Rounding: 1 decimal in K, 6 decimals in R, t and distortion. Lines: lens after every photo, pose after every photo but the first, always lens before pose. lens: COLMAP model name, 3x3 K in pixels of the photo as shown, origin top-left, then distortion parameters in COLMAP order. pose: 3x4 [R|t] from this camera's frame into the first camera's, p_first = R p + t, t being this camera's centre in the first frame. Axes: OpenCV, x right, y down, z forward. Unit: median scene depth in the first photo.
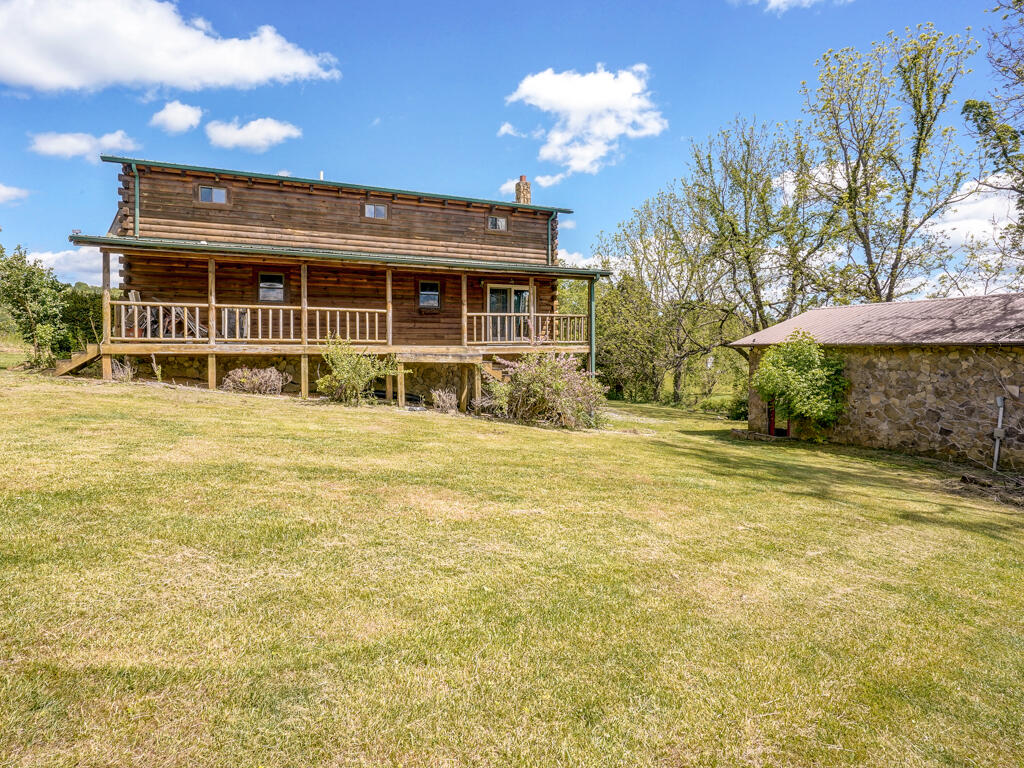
lens RADIAL K [[505.2, 0, 511.2], [0, 505.2, 402.6], [0, 0, 1]] dist [0.001112, 0.000474]
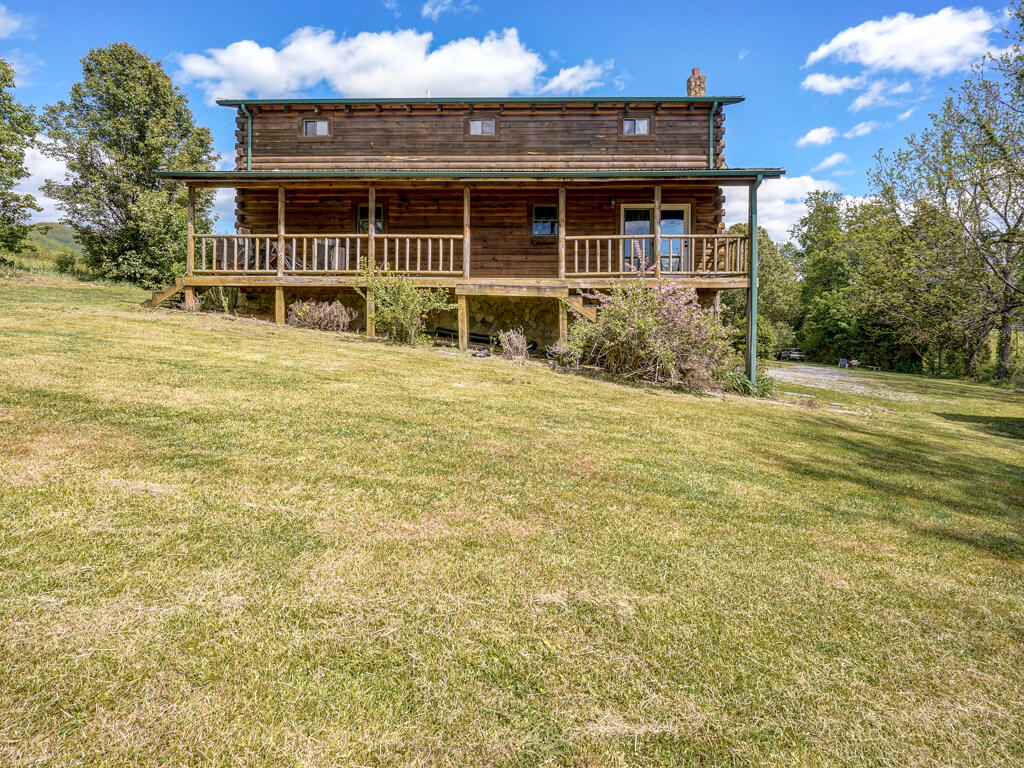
lens RADIAL K [[556.2, 0, 513.3], [0, 556.2, 344.2], [0, 0, 1]] dist [-0.001573, 0.000957]
pose [[0.912226, 0.030225, -0.408571, 0.207516], [-0.044960, 0.998637, -0.026507, 0.018150], [0.407213, 0.042550, 0.912342, 0.192121]]
